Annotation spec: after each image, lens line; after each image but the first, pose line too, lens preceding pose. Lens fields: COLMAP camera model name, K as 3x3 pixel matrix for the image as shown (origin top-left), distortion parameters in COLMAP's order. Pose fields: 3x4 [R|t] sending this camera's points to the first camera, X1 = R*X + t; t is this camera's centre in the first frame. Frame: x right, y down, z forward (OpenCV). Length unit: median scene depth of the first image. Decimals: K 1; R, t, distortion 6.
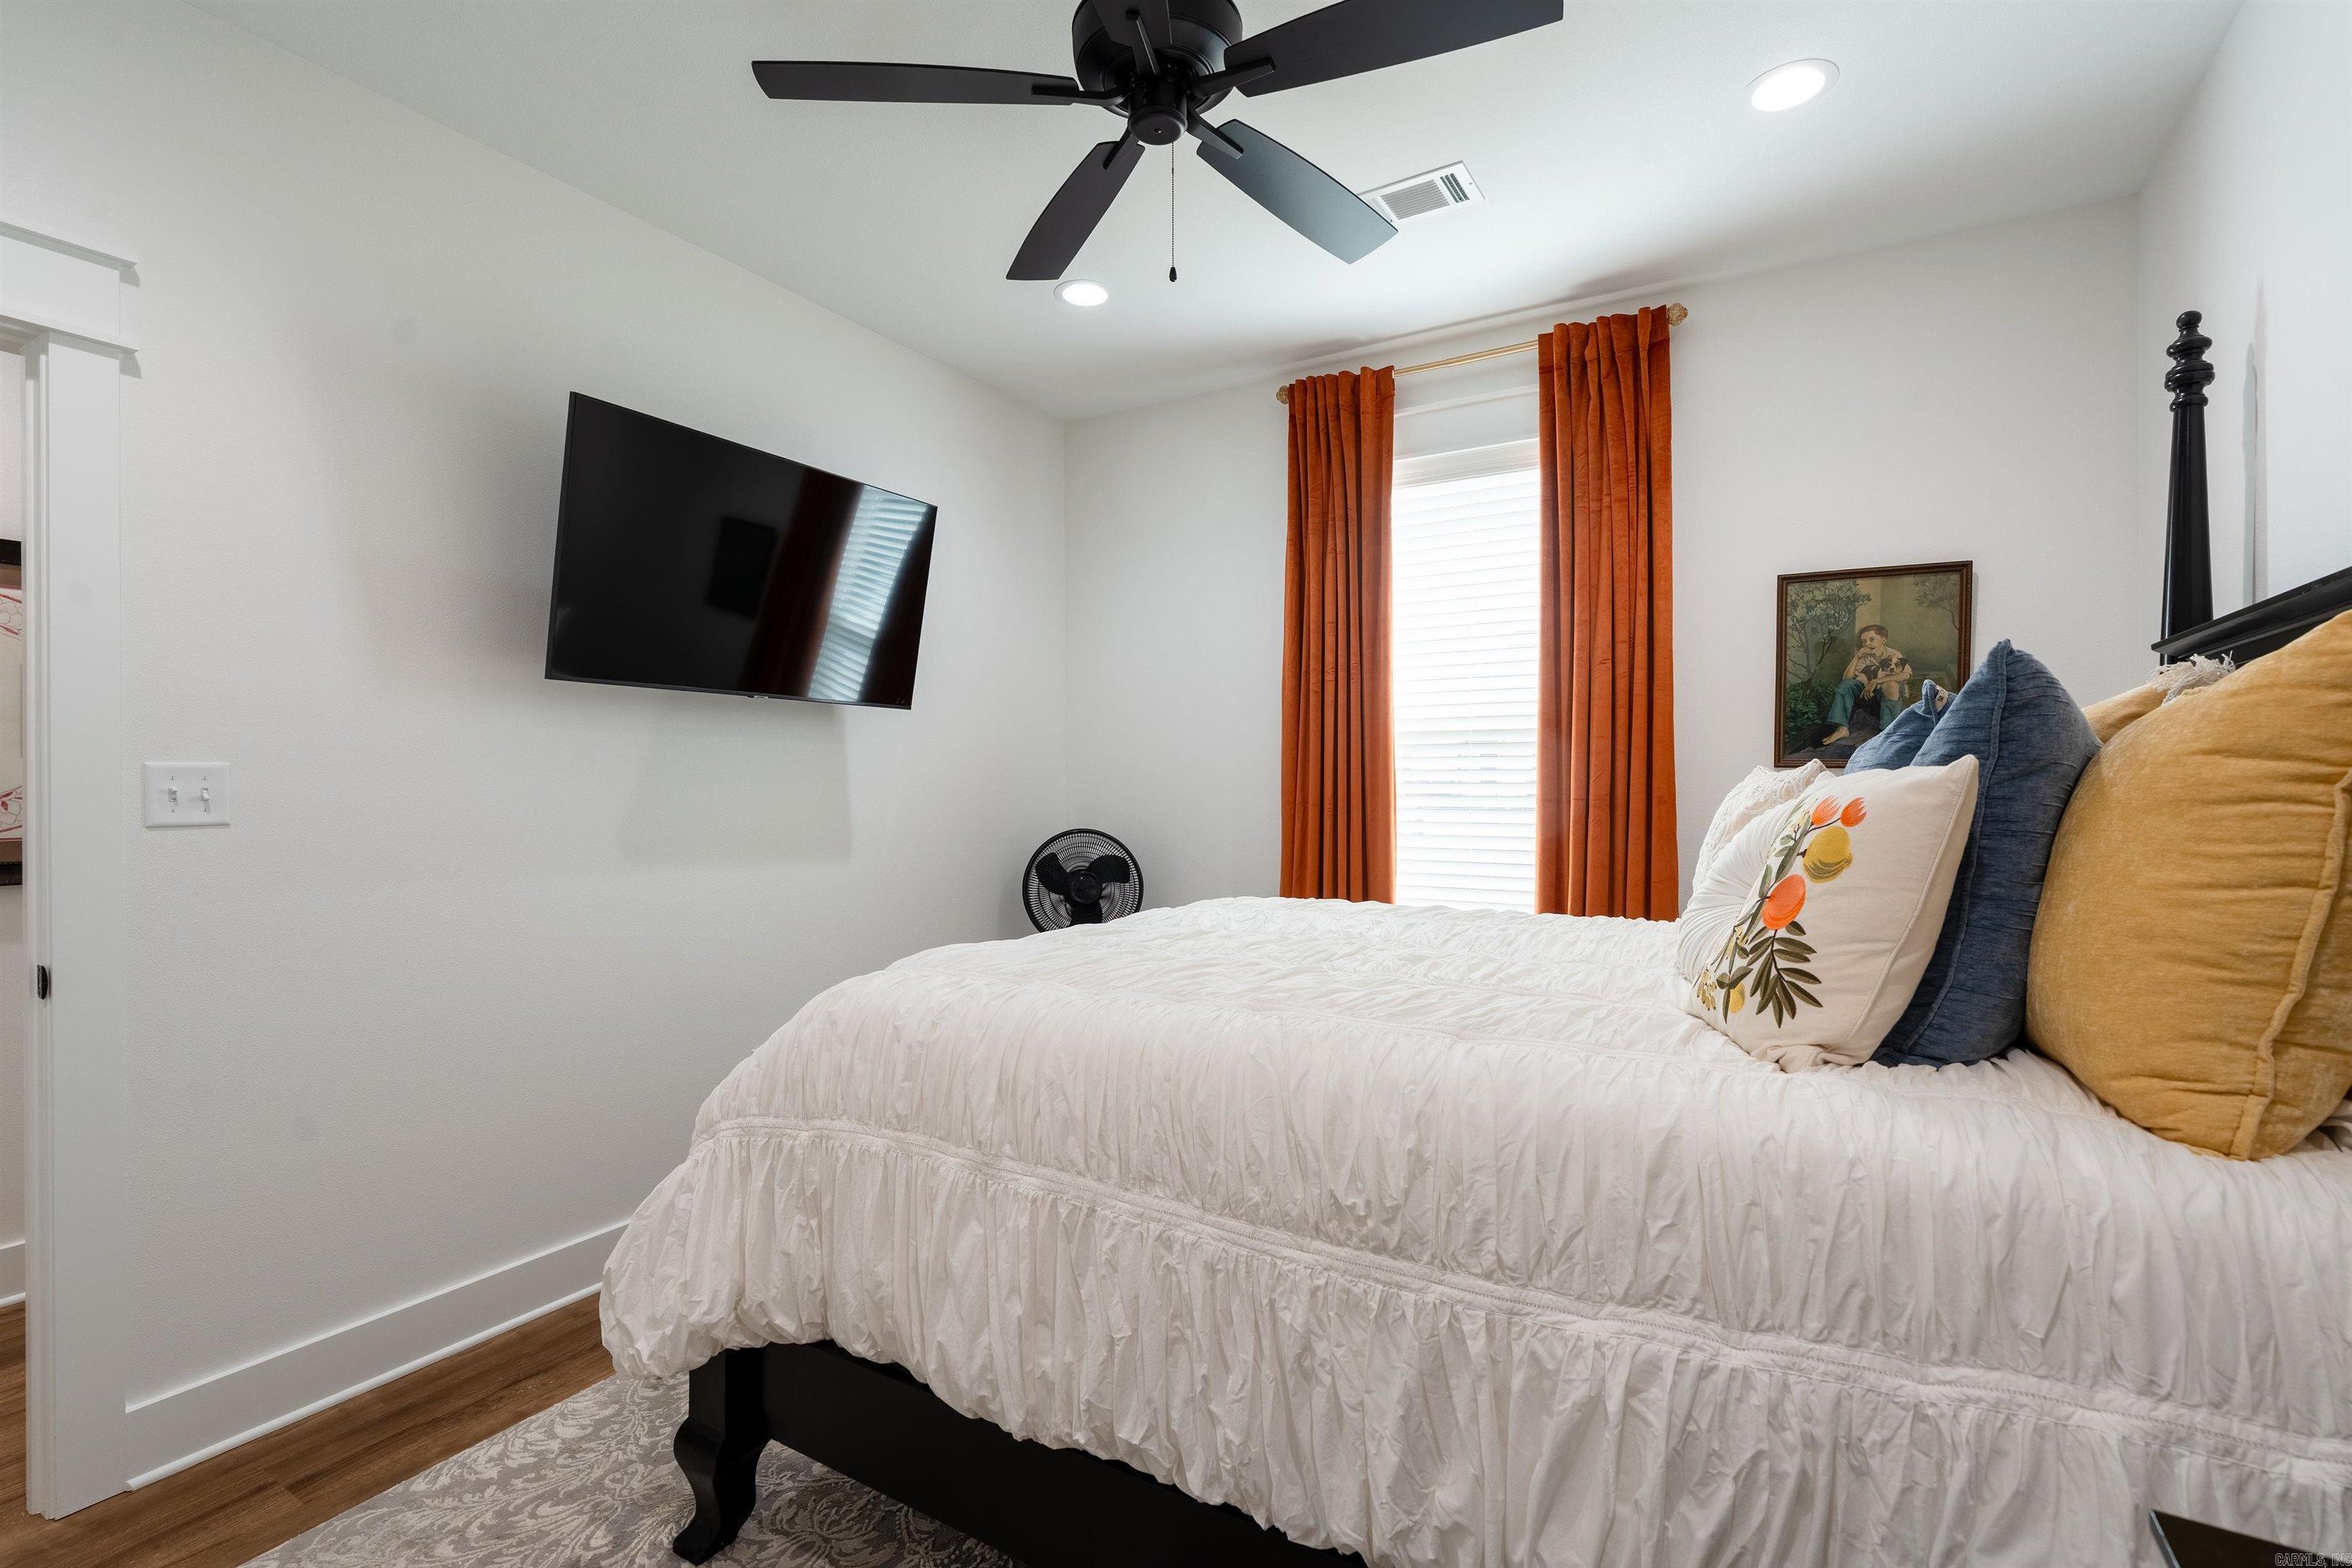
lens RADIAL K [[1052.9, 0, 1174.9], [0, 1052.9, 790.6], [0, 0, 1]] dist [-0.007357, 0.002682]
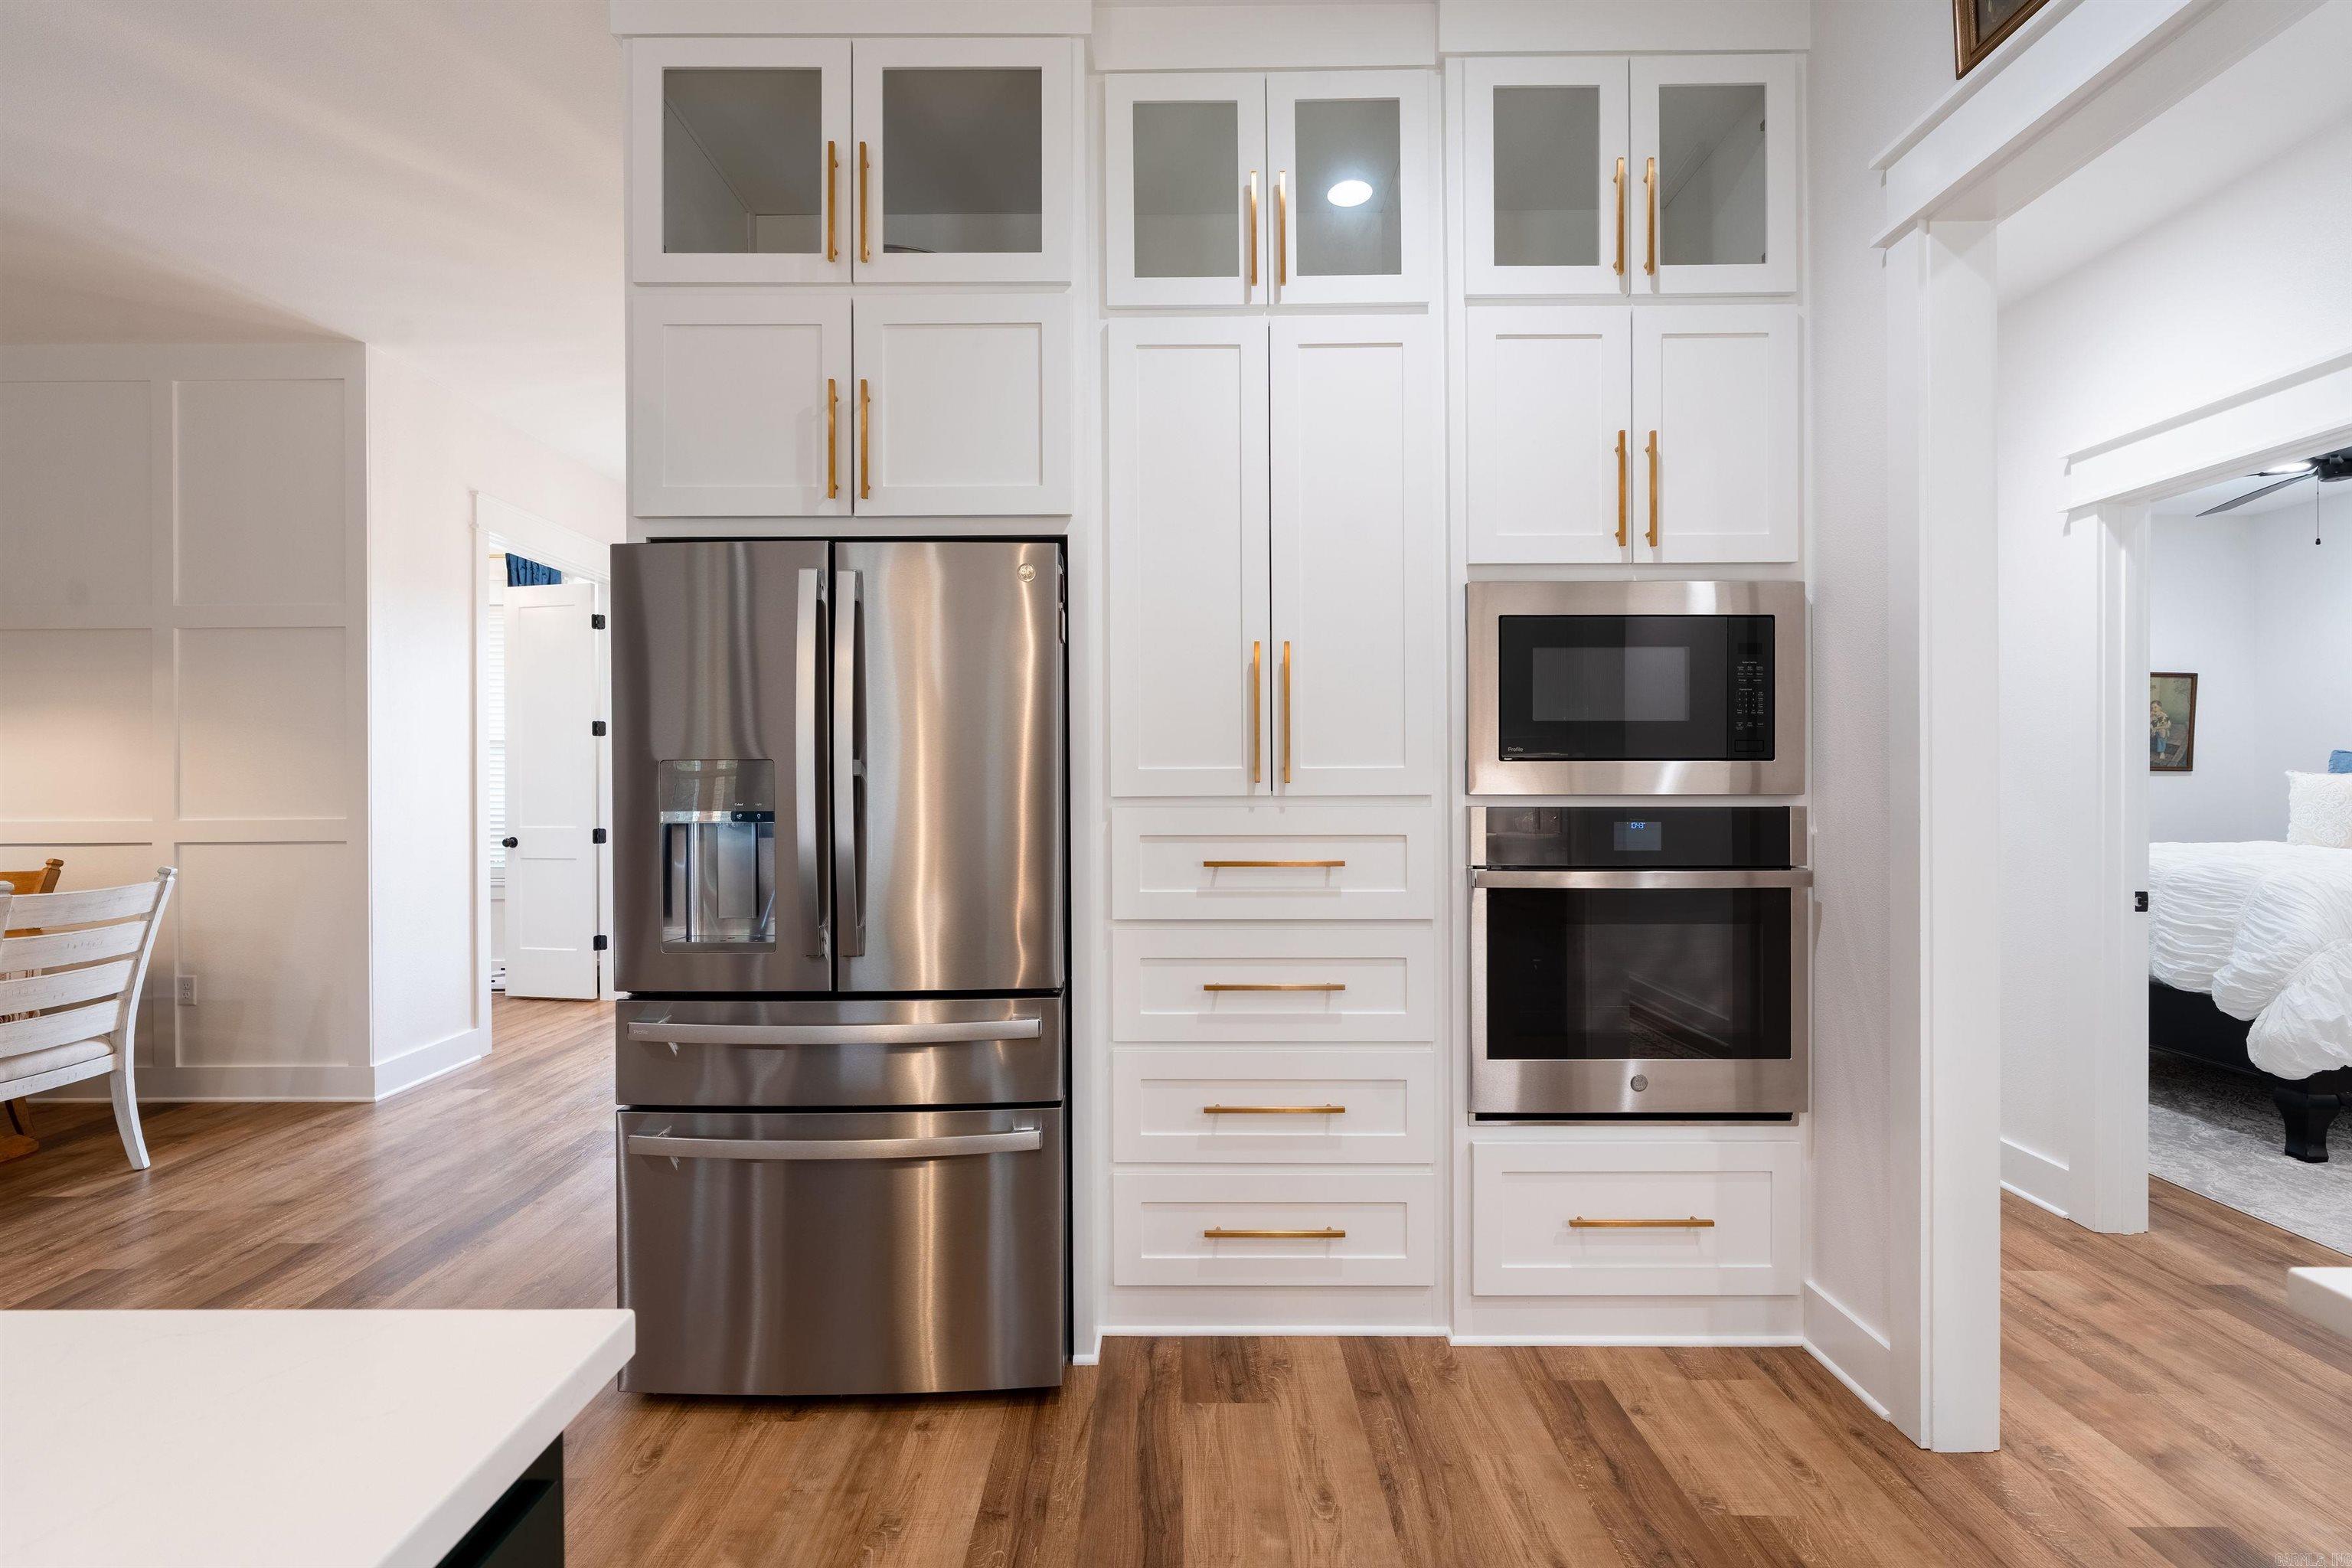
lens RADIAL K [[1052.9, 0, 1175.8], [0, 1052.9, 785.0], [0, 0, 1]] dist [-0.007357, 0.002682]
pose [[0.856445, -0.004344, 0.516220, -2.005056], [0.005587, 0.999984, -0.000854, -0.002879], [-0.516208, 0.003615, 0.856455, 0.241242]]
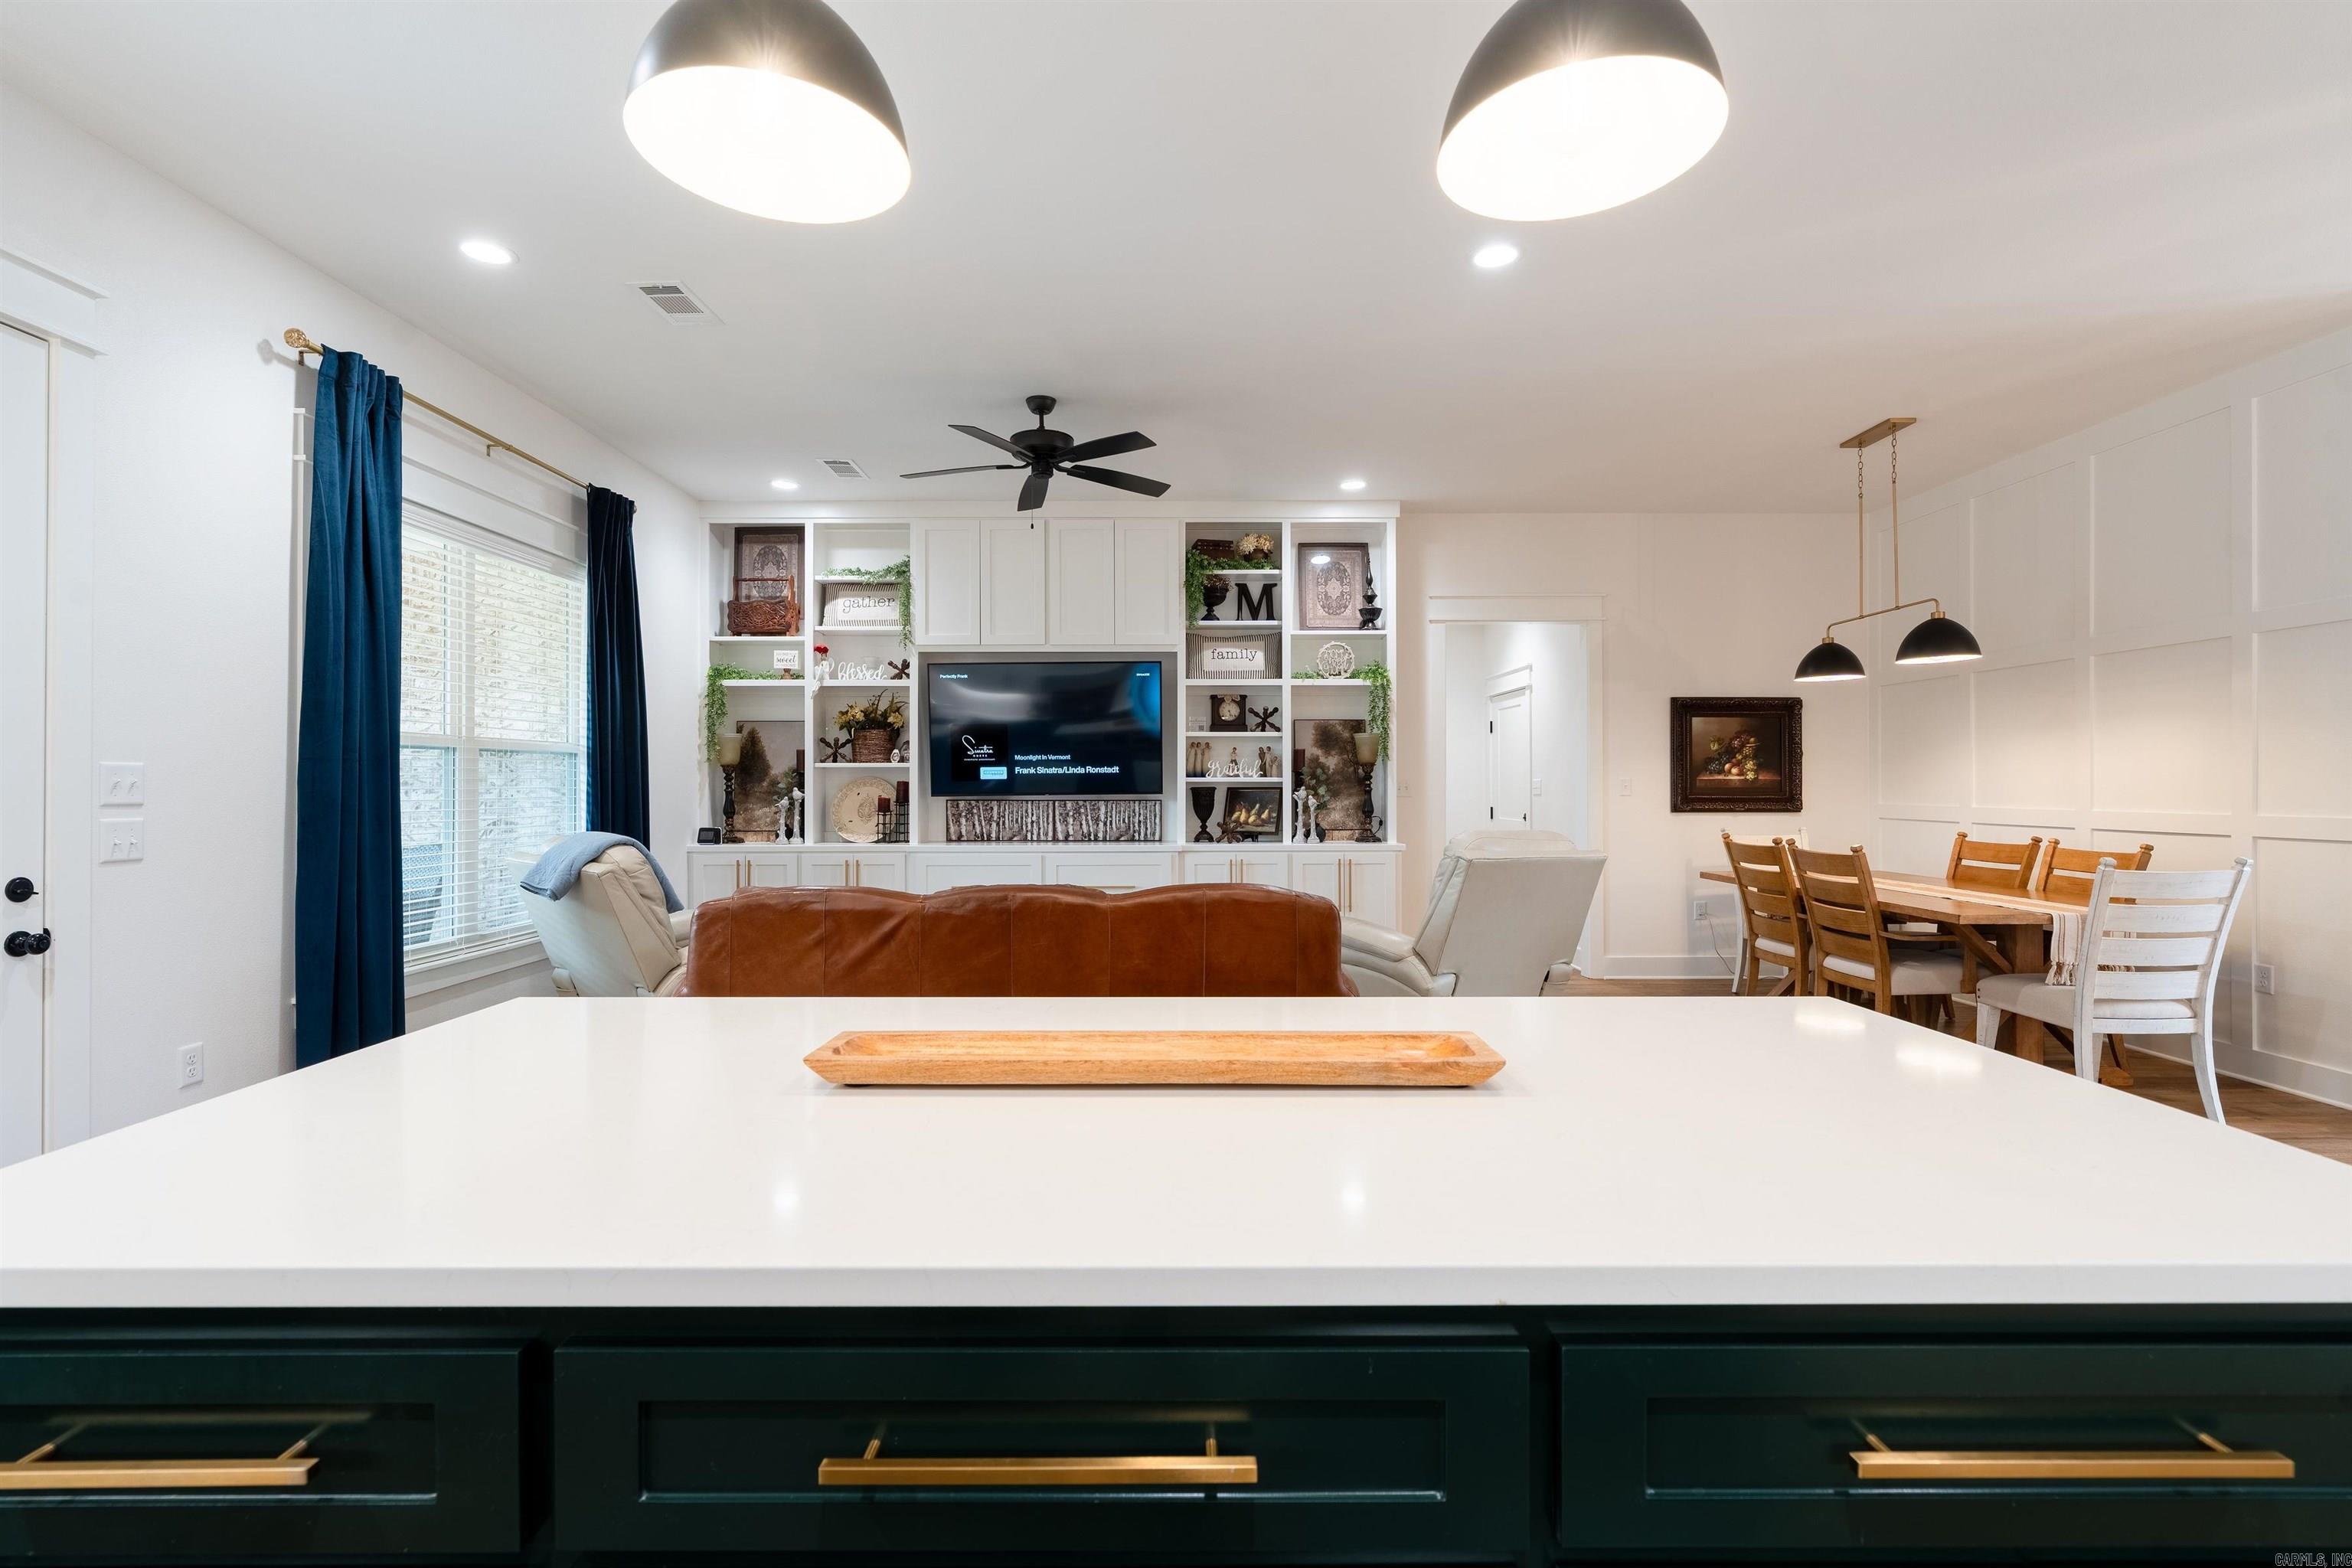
lens RADIAL K [[1052.9, 0, 1170.2], [0, 1052.9, 781.0], [0, 0, 1]] dist [-0.007357, 0.002682]
pose [[0.518048, -0.001206, -0.855351, -1.952922], [-0.002960, 0.999990, -0.003203, -0.003296], [0.855347, 0.004191, 0.518039, 0.052412]]
